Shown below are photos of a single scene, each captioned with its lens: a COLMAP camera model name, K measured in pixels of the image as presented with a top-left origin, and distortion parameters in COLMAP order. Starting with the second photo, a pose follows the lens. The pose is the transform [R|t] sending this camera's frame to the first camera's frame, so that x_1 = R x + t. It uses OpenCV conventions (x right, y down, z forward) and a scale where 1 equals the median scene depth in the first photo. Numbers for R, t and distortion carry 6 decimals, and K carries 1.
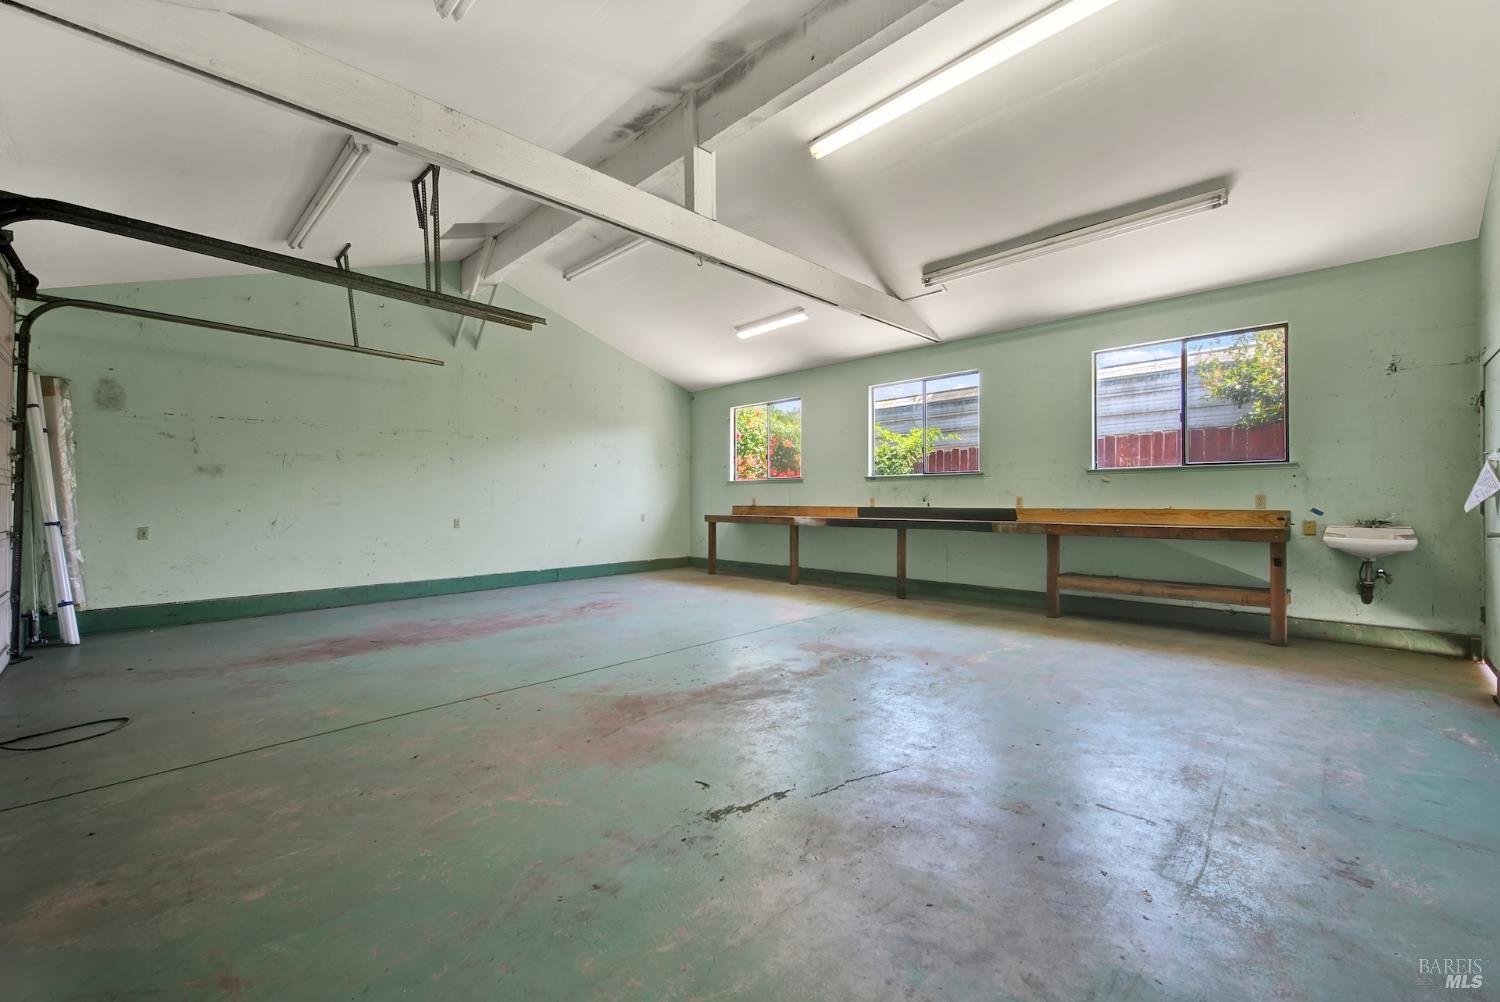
lens RADIAL K [[608.7, 0, 756.9], [0, 608.7, 498.2], [0, 0, 1]] dist [0.003571, -0.003150]
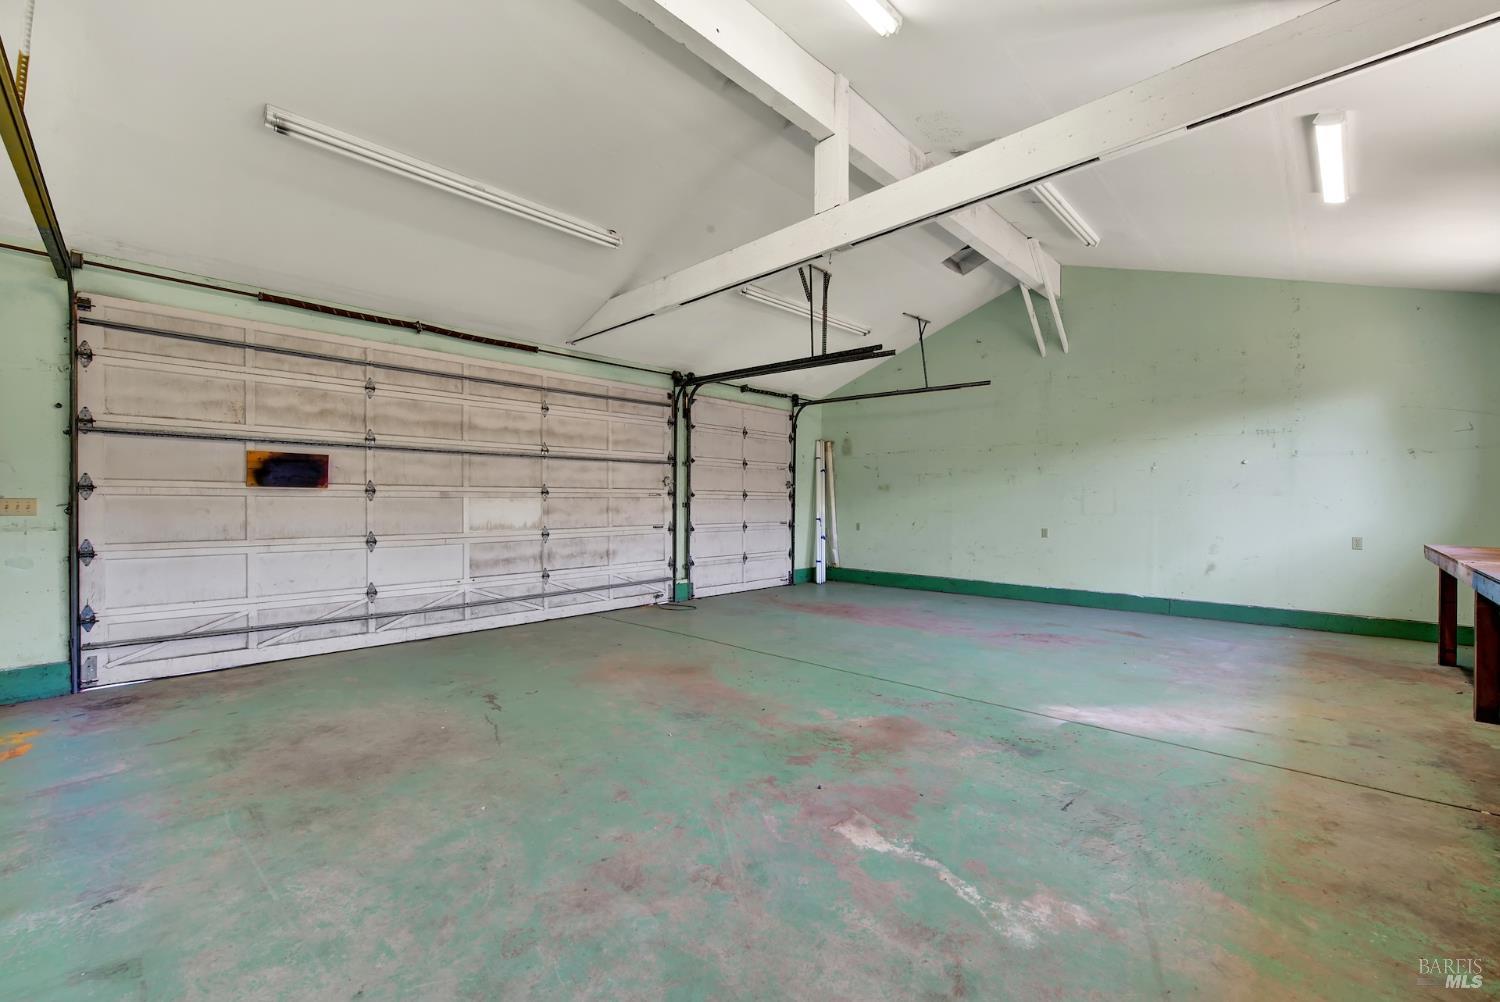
lens RADIAL K [[608.7, 0, 757.1], [0, 608.7, 505.5], [0, 0, 1]] dist [0.003571, -0.003150]
pose [[0.014770, 0.007336, -0.999864, 0.668653], [-0.002897, 0.999969, 0.007294, -0.012749], [0.999887, 0.002789, 0.014791, 0.696177]]
